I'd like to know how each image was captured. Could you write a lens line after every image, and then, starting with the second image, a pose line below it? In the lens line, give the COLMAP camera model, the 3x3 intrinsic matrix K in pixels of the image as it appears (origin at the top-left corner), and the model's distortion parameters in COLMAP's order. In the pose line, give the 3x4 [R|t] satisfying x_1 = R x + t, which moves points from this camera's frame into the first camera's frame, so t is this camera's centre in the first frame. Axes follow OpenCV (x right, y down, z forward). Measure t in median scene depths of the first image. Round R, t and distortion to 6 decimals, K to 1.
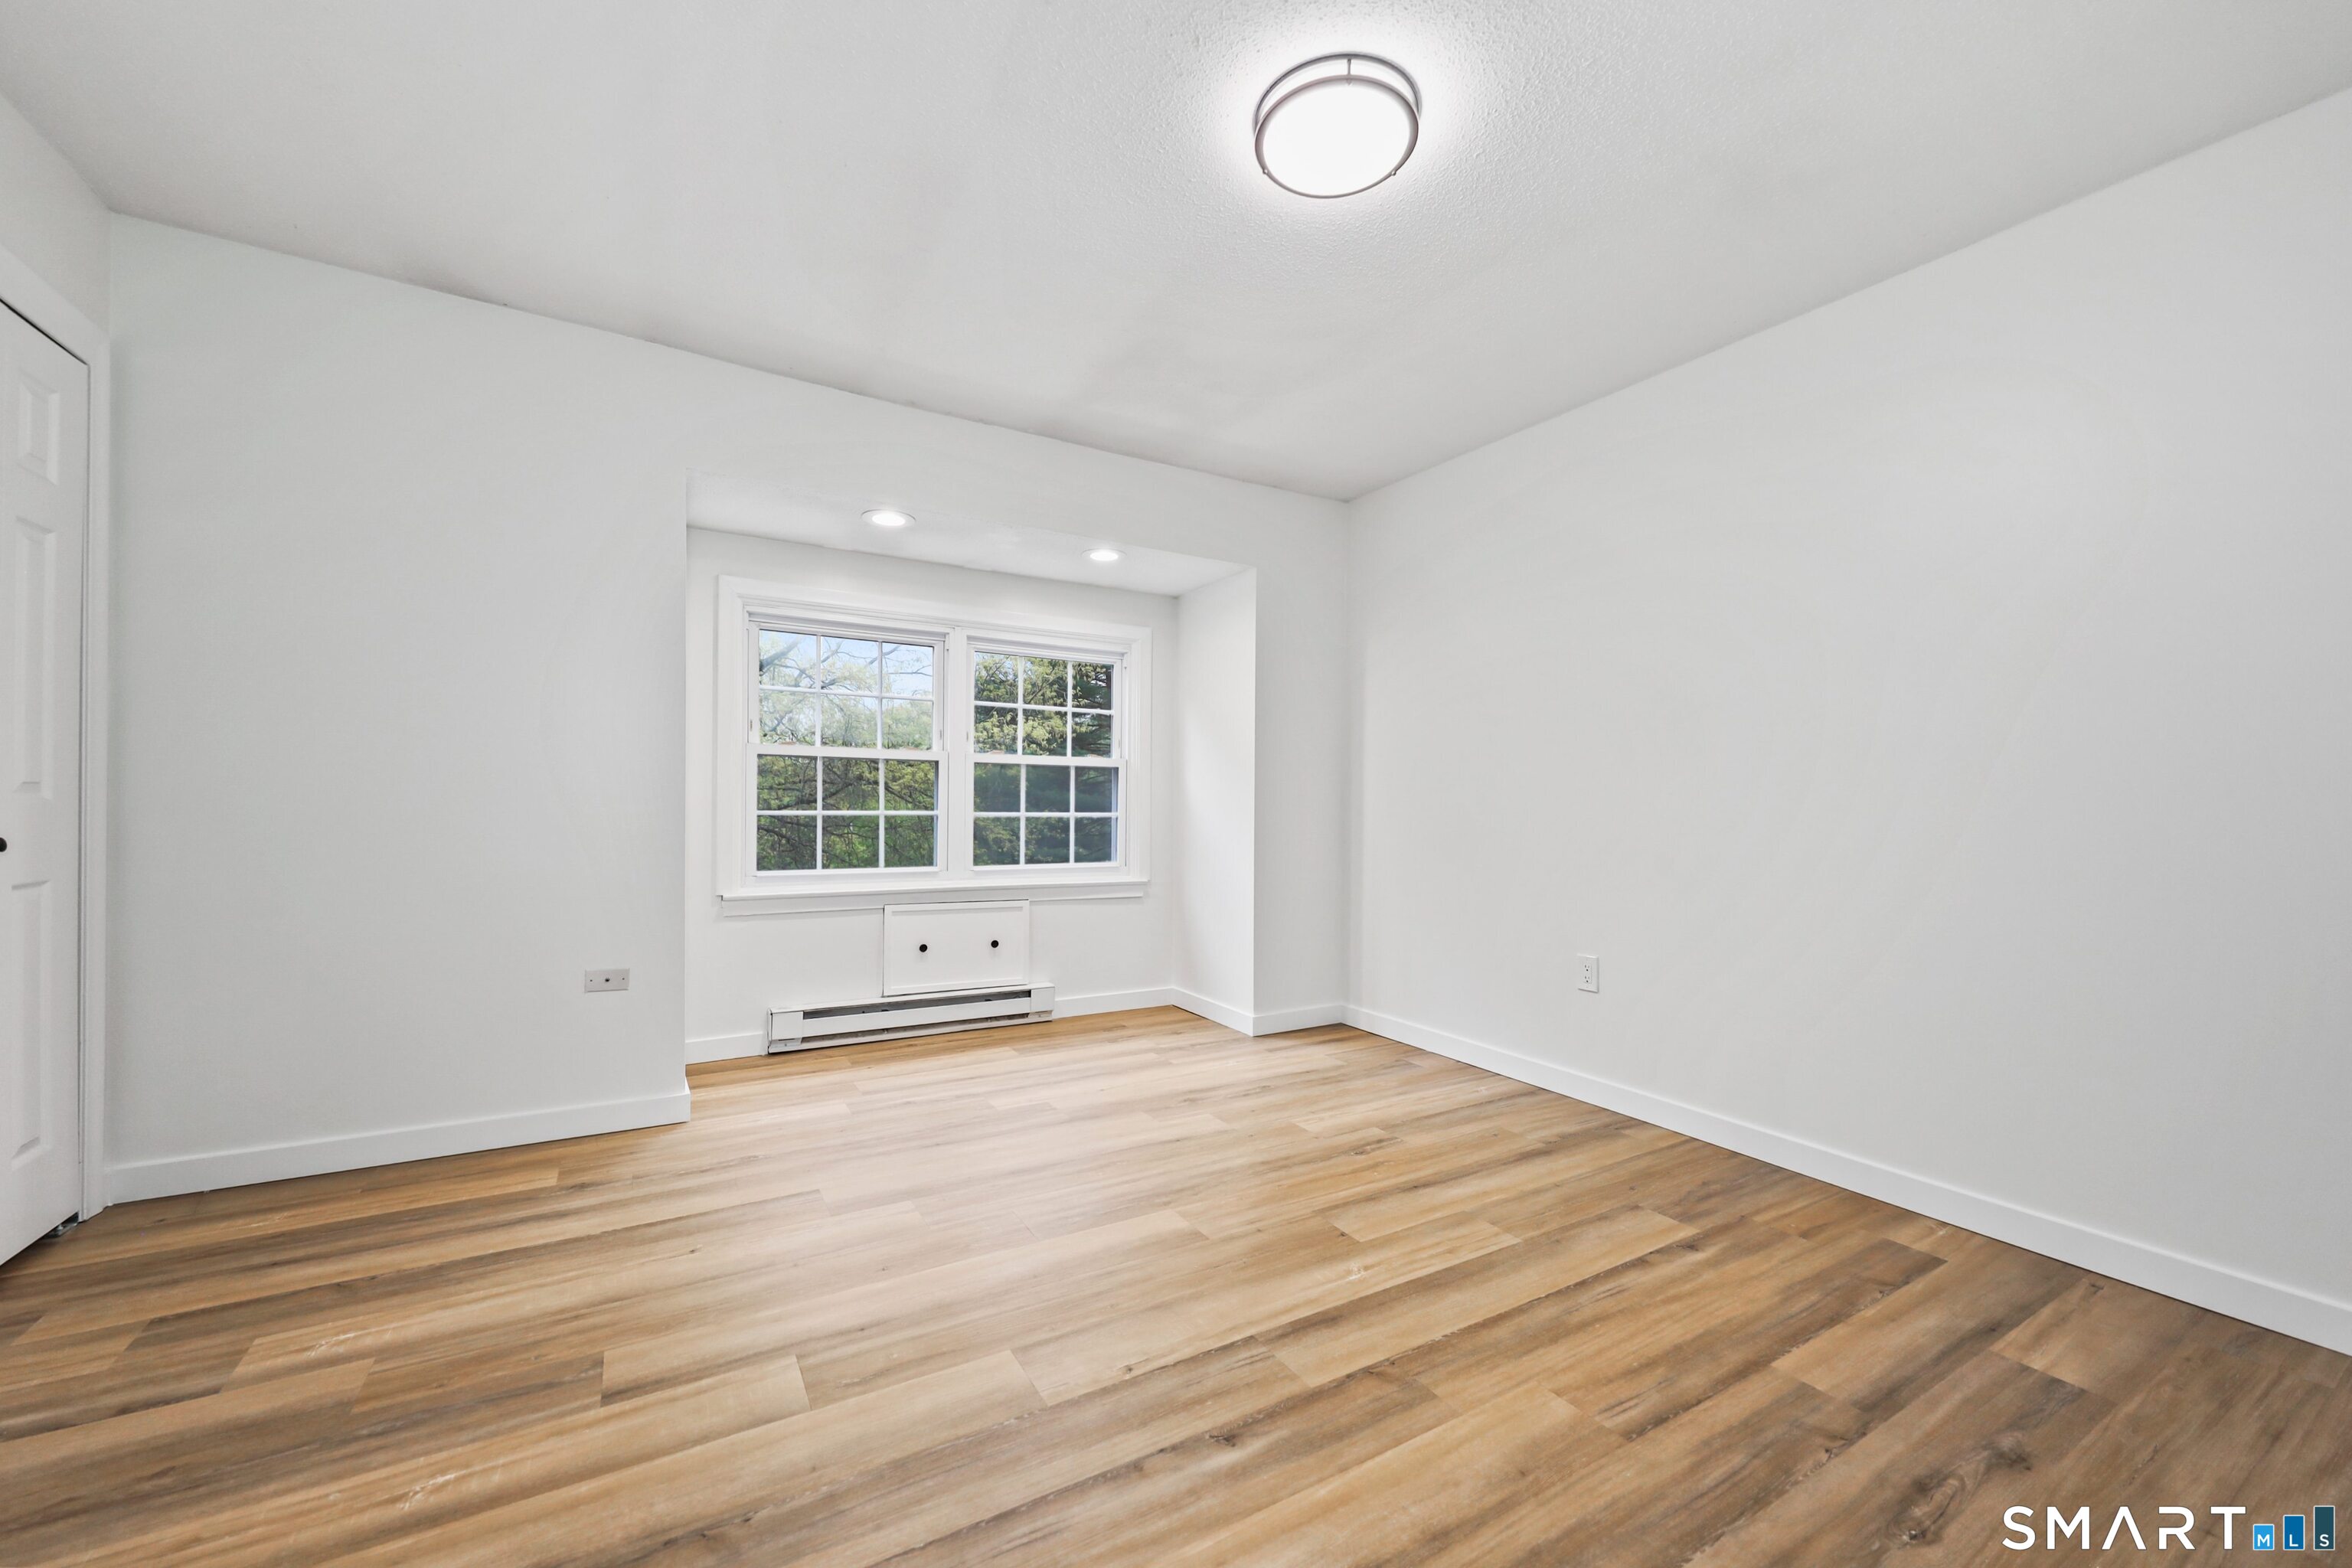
lens RADIAL K [[905.7, 0, 1180.8], [0, 905.7, 808.8], [0, 0, 1]] dist [0.002055, 0.000104]
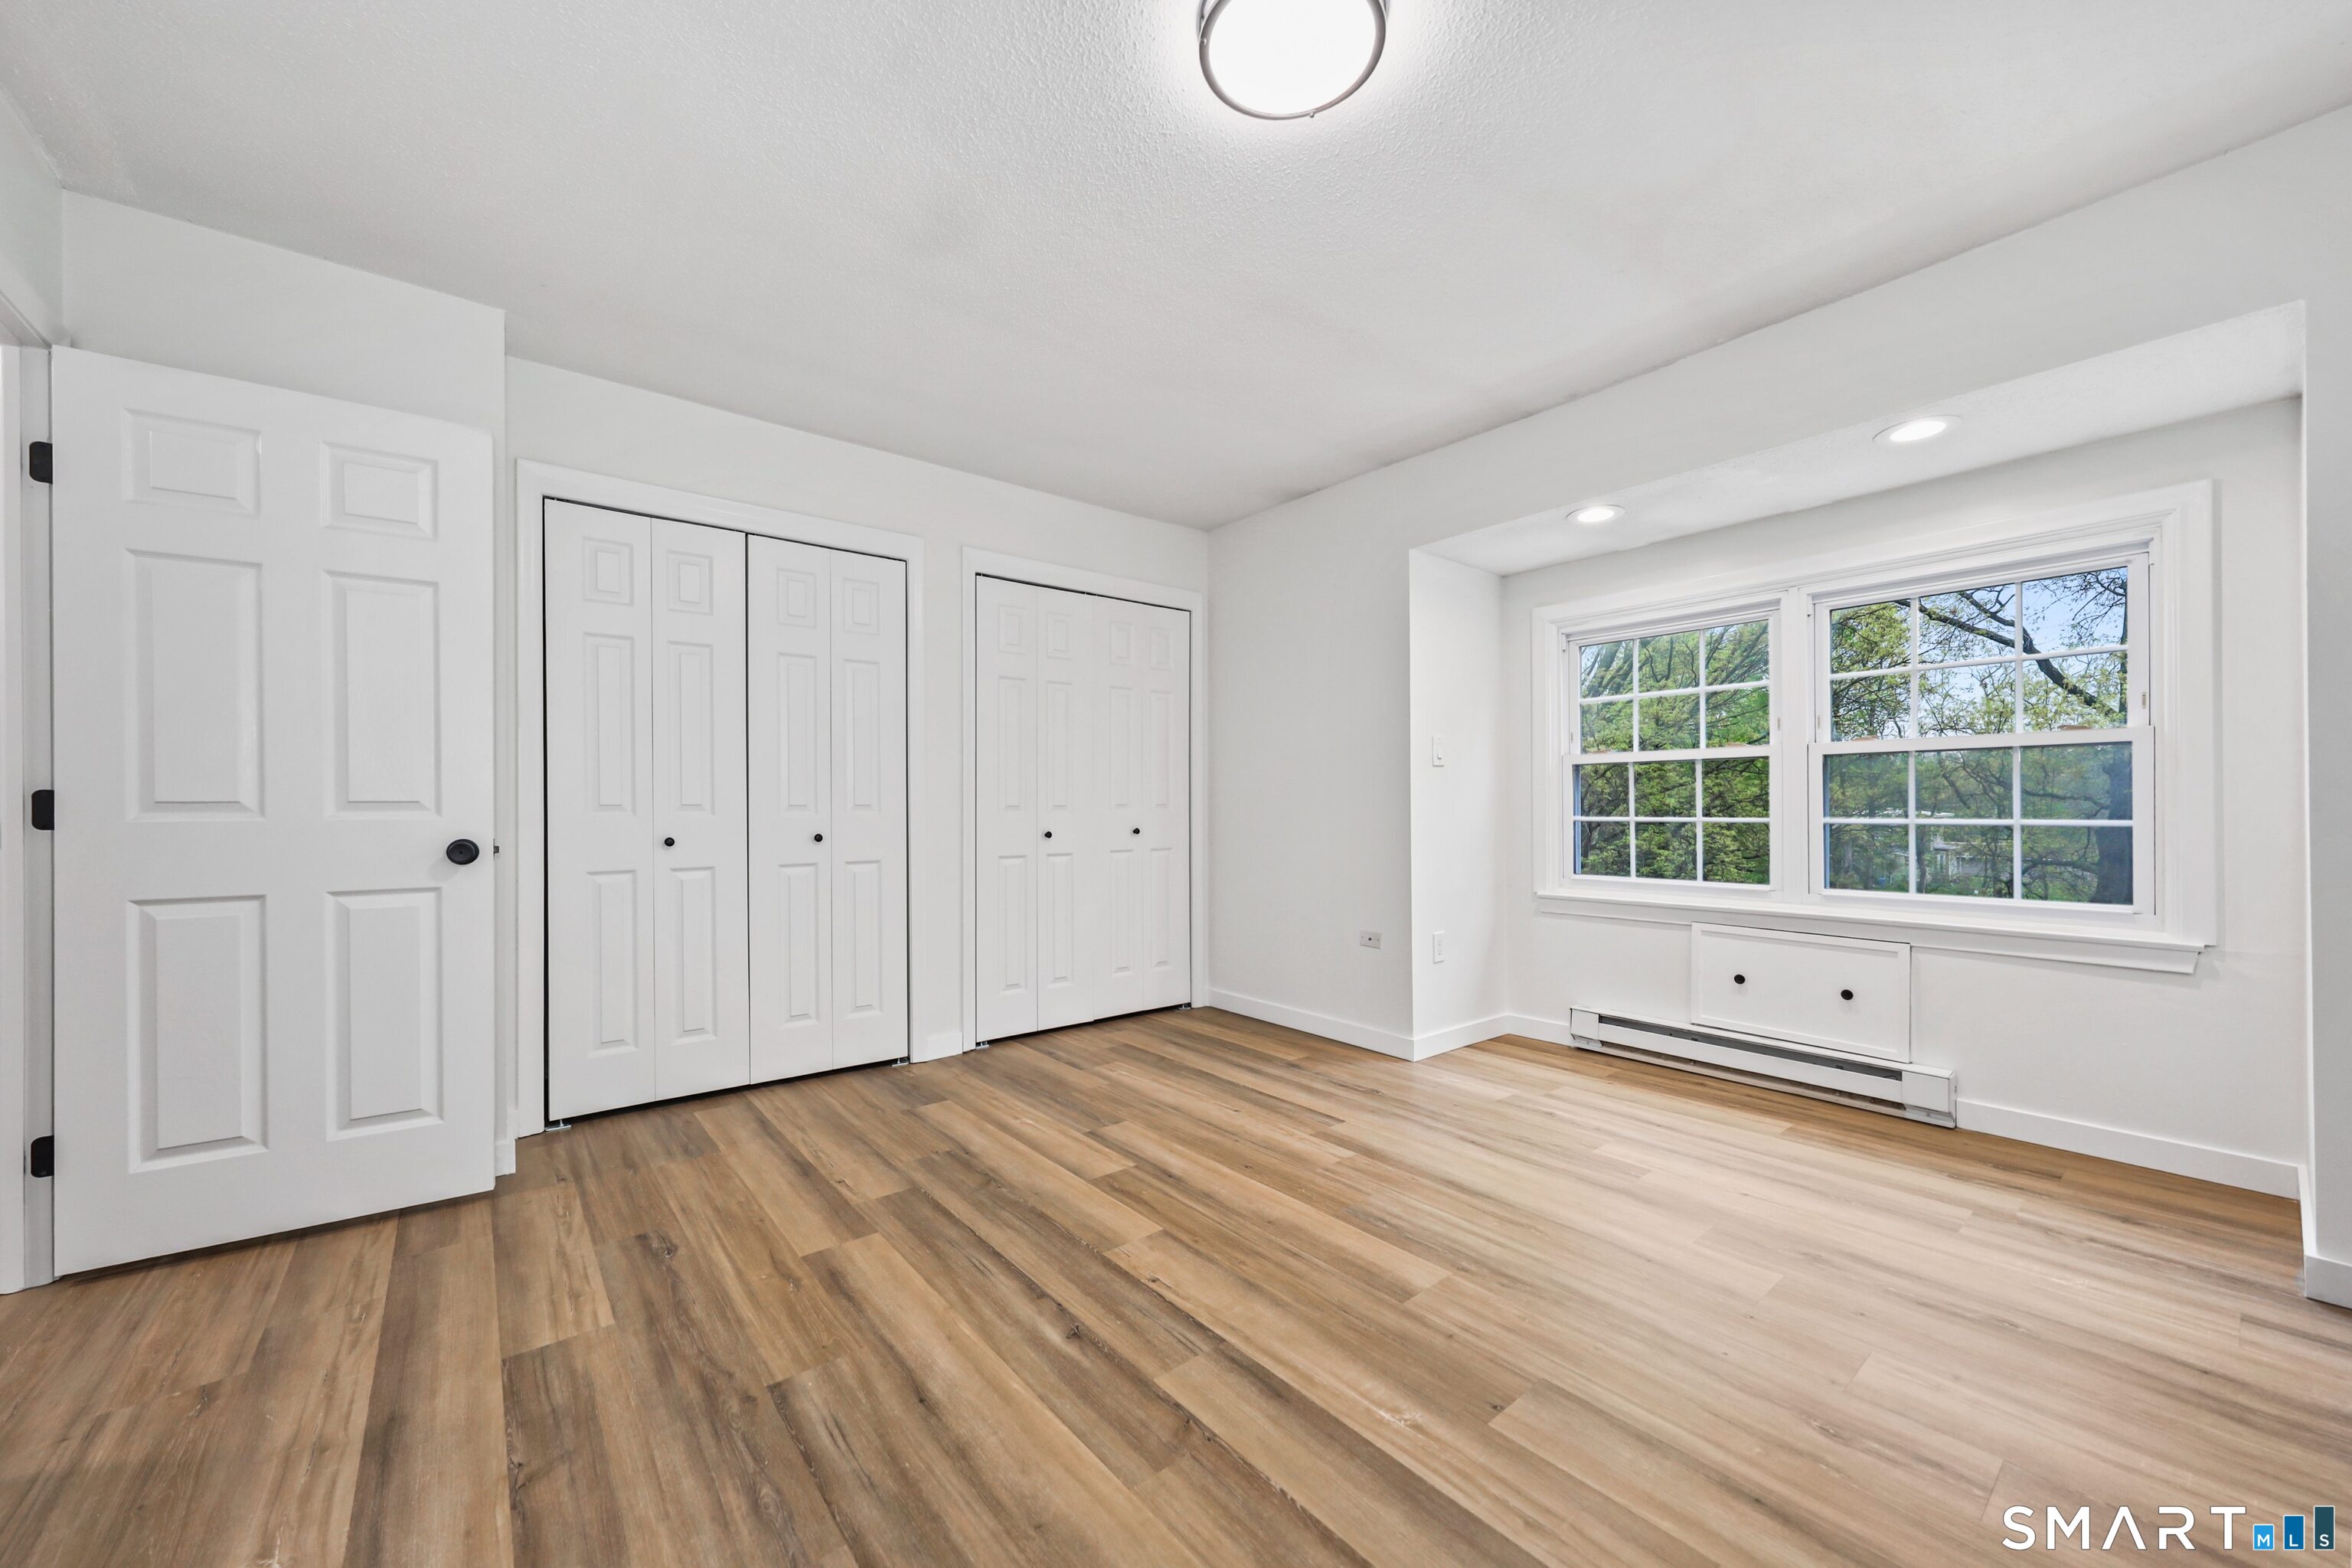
lens RADIAL K [[880.6, 0, 1171.9], [0, 880.6, 805.4], [0, 0, 1]] dist [0.001095, 0.000144]
pose [[0.139532, -0.015440, -0.990097, 0.759074], [-0.000469, 0.999877, -0.015658, 0.007205], [0.990217, 0.002650, 0.139508, 0.590219]]
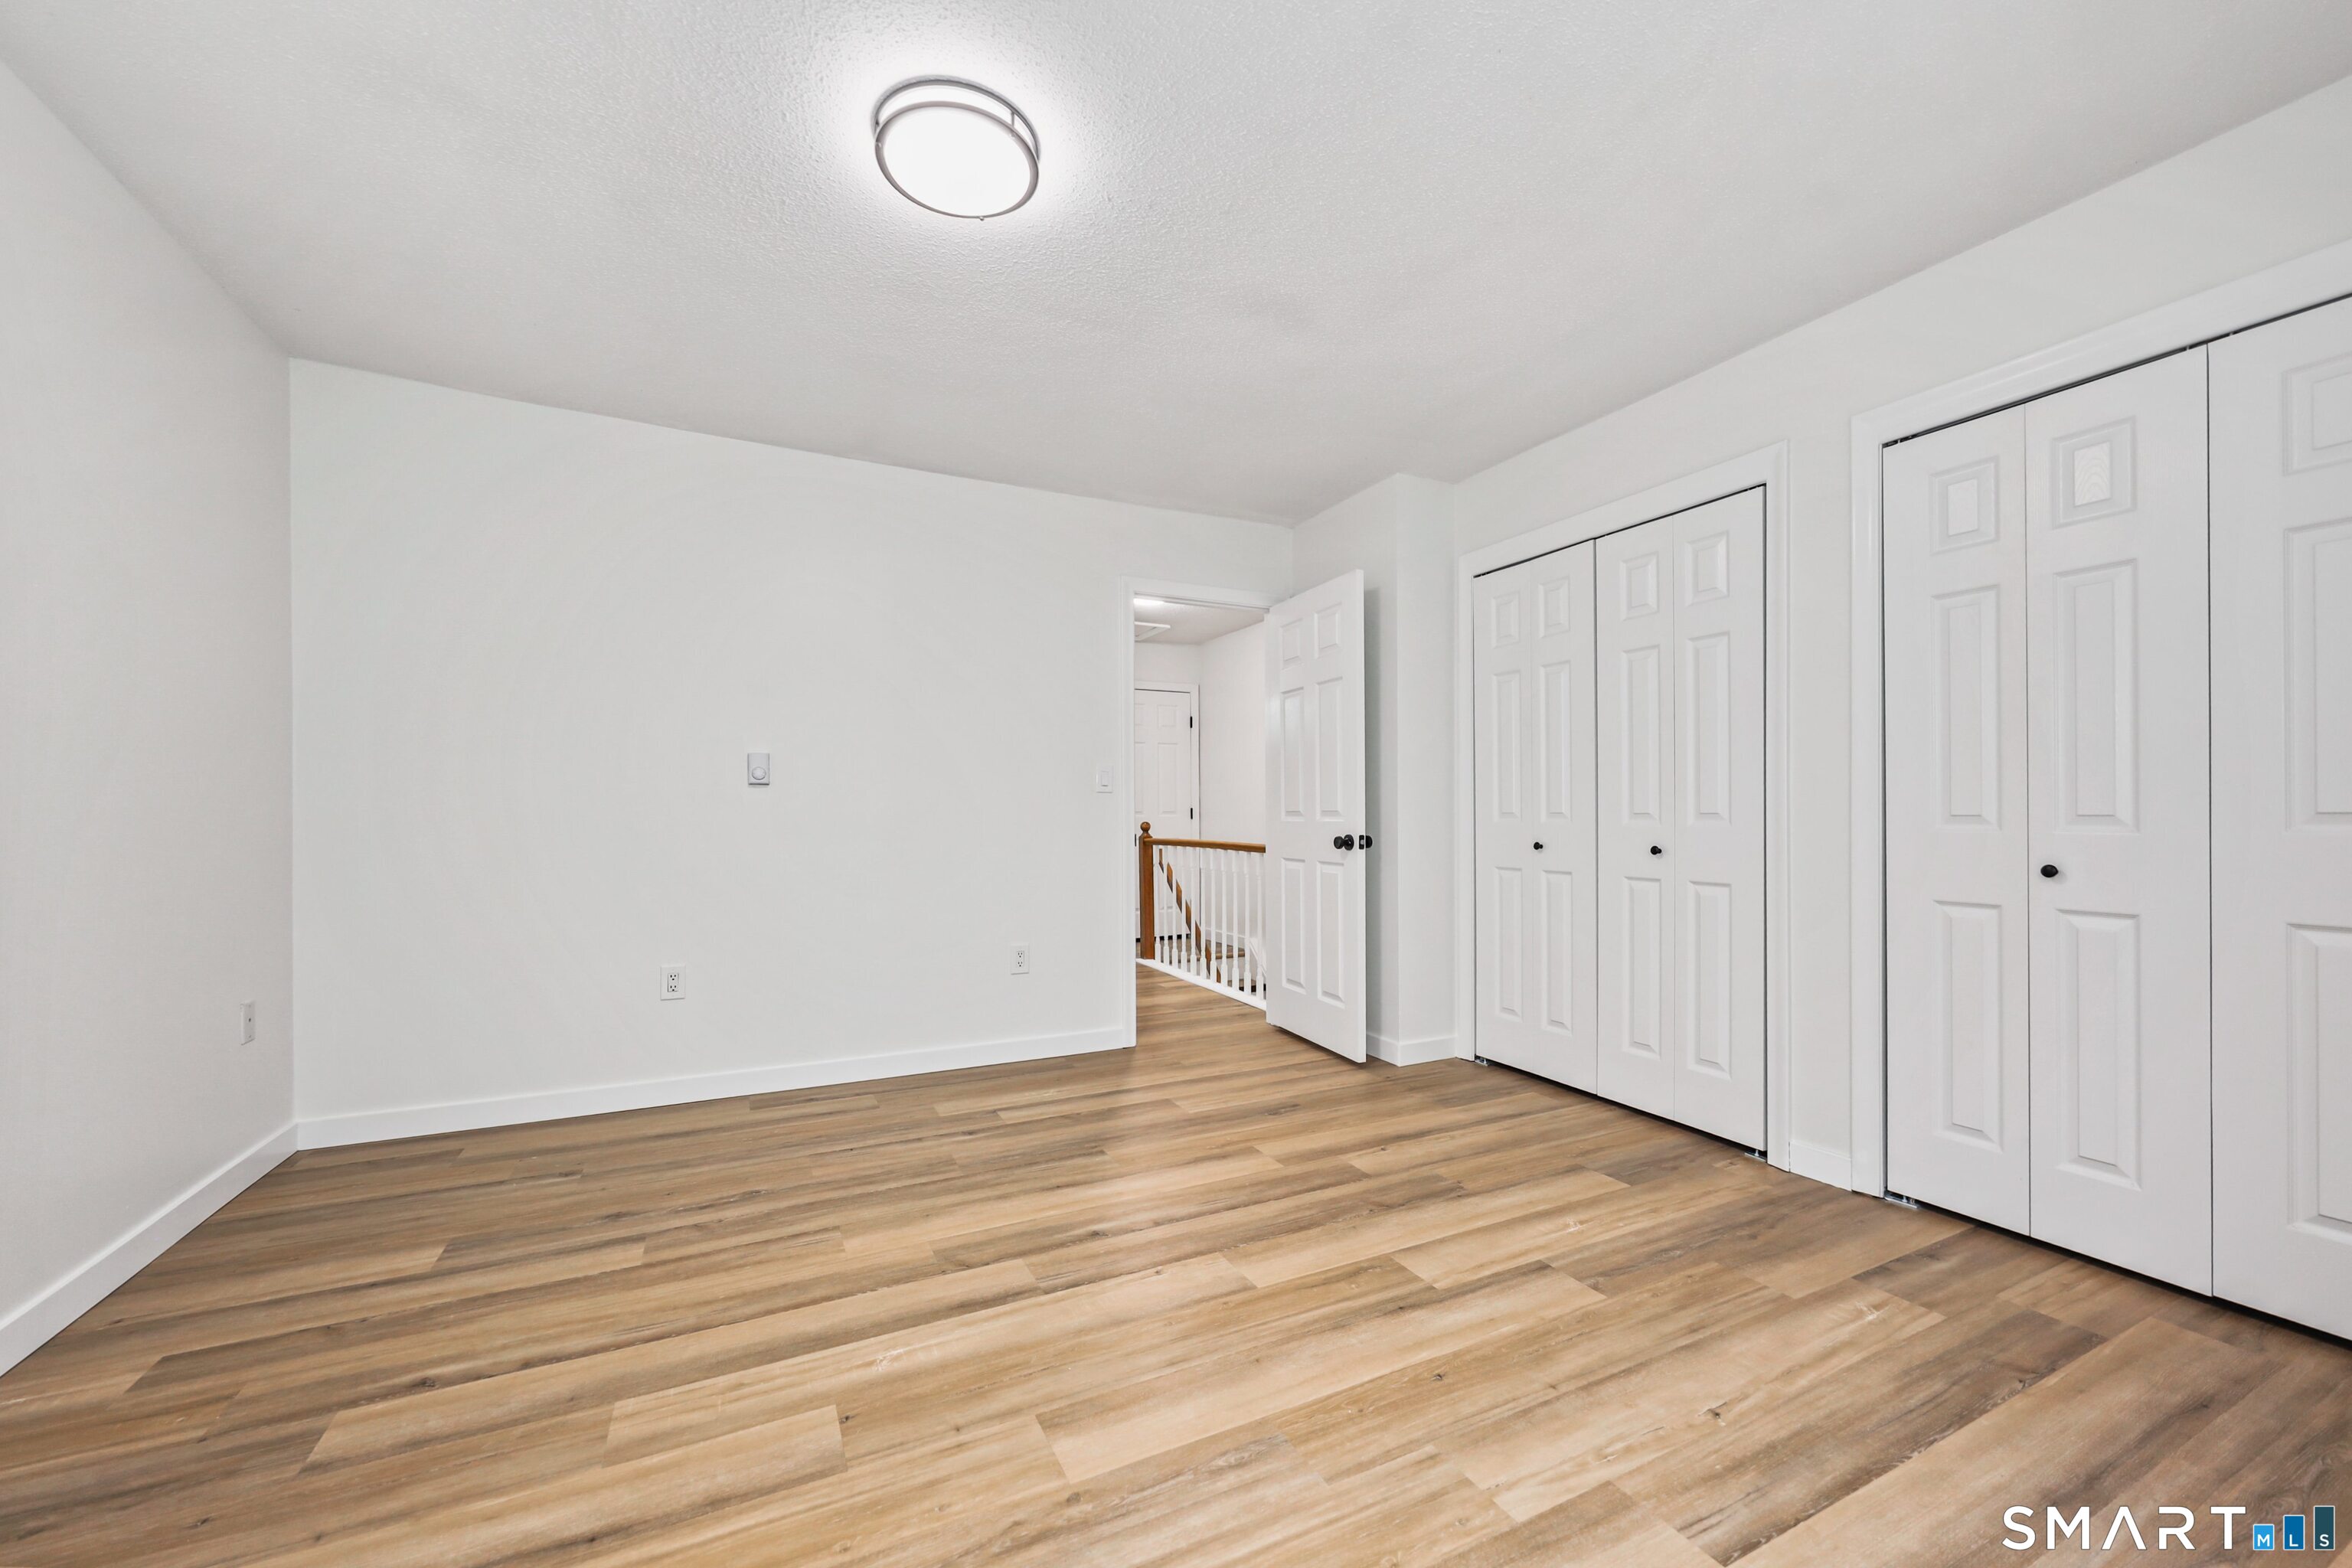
lens RADIAL K [[905.7, 0, 1180.8], [0, 905.7, 808.8], [0, 0, 1]] dist [0.002055, 0.000104]
pose [[-0.996784, -0.014621, 0.078784, -0.121484], [-0.014417, 0.999891, 0.003157, -0.015650], [-0.078822, 0.002011, -0.996887, 1.536135]]
